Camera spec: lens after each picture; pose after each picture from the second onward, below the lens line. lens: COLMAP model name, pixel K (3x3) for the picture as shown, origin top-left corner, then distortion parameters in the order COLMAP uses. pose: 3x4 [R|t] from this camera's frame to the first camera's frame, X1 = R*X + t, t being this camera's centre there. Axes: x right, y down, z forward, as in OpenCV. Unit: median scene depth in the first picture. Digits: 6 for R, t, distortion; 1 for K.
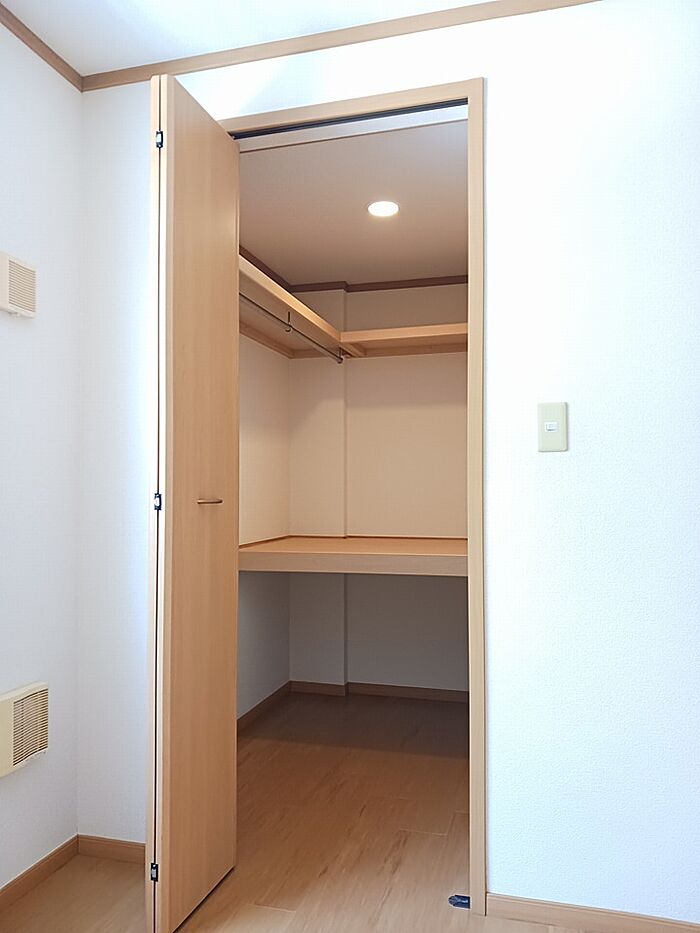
lens RADIAL K [[651.3, 0, 350.6], [0, 651.3, 513.8], [0, 0, 1]] dist [0.066636, -0.000493]
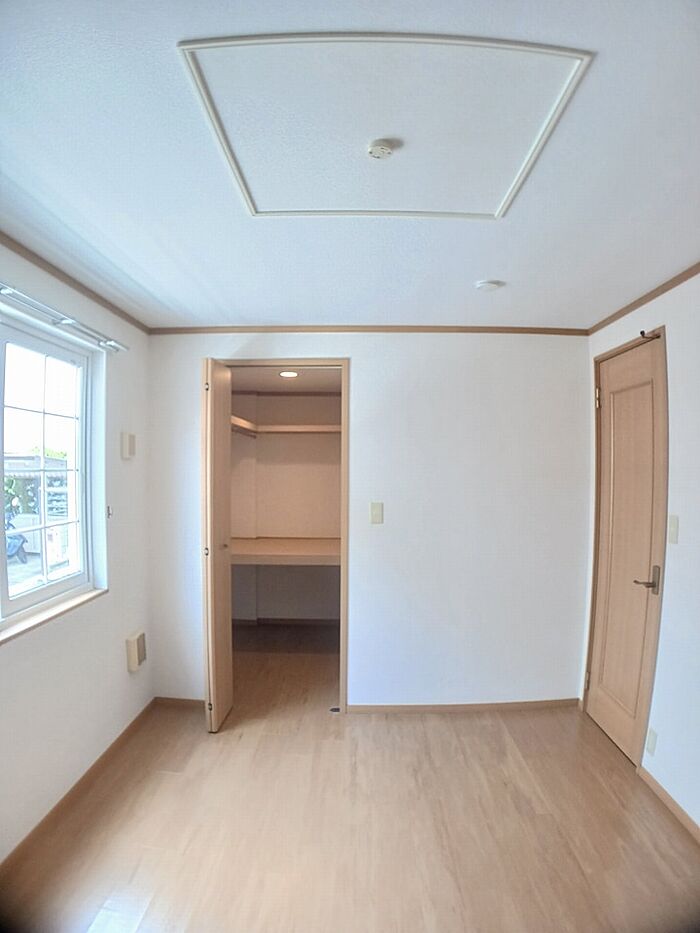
lens RADIAL K [[660.5, 0, 350.0], [0, 660.5, 466.5], [0, 0, 1]] dist [0.002221, -0.001012]
pose [[0.981169, -0.006581, 0.193038, -0.197343], [-0.010260, 0.996233, 0.086109, -0.415317], [-0.192877, -0.086468, 0.977406, -1.047635]]
